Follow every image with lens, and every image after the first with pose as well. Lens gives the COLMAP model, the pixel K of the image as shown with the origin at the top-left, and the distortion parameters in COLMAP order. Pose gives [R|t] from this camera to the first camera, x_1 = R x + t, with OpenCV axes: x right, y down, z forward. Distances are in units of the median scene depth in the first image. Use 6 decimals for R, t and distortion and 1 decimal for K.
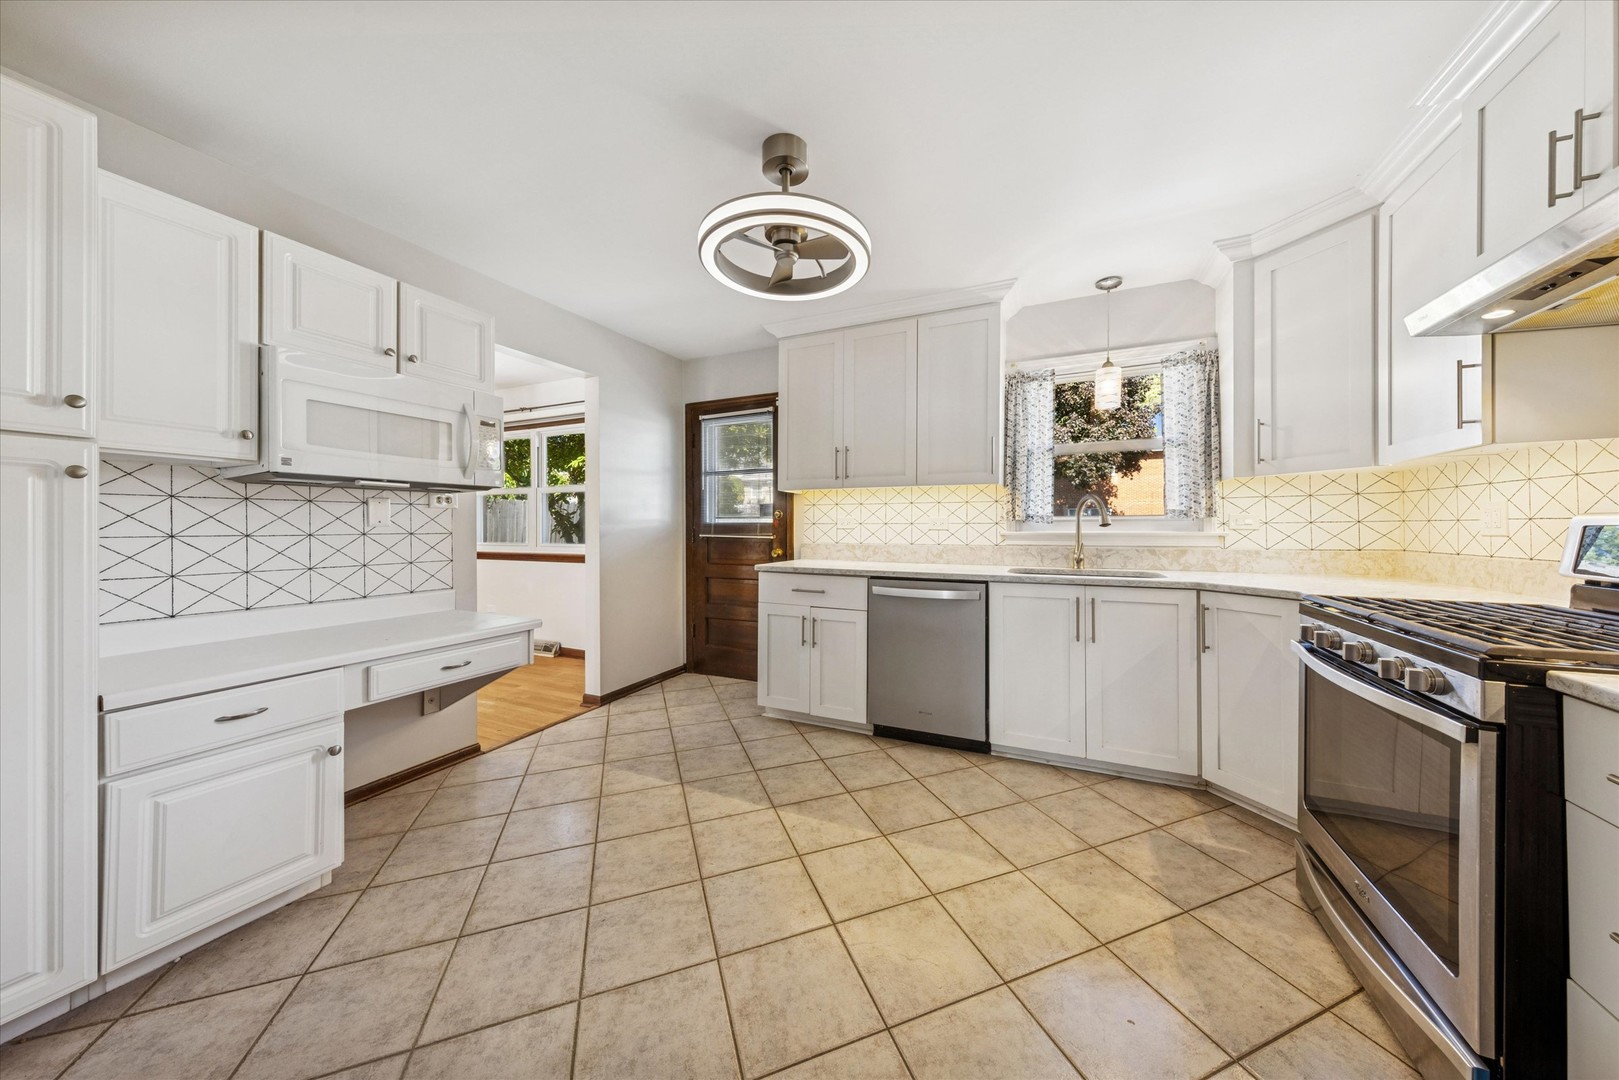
lens RADIAL K [[507.3, 0, 828.4], [0, 507.3, 526.3], [0, 0, 1]] dist [0.004142, -0.000297]
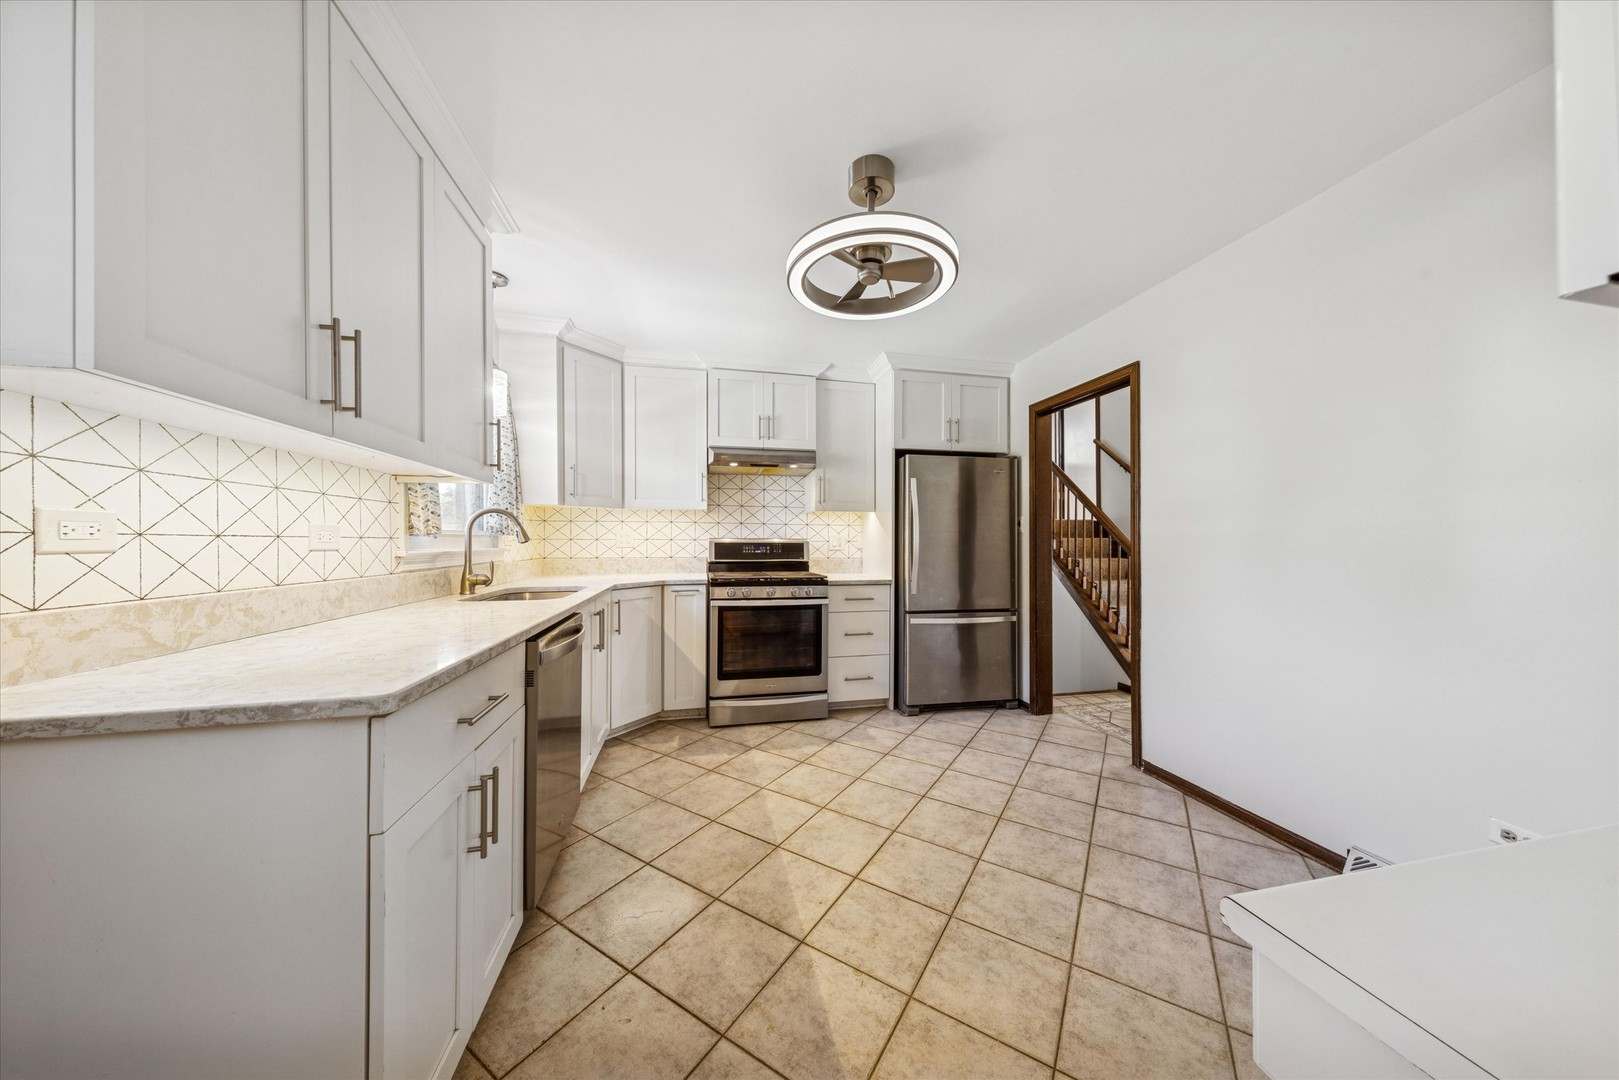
lens RADIAL K [[507.3, 0, 814.8], [0, 507.3, 539.9], [0, 0, 1]] dist [0.004142, -0.000297]
pose [[-0.587289, 0.003015, 0.809372, -0.751654], [0.001698, 0.999995, -0.002493, -0.001229], [-0.809376, -0.000090, -0.587291, 1.525191]]
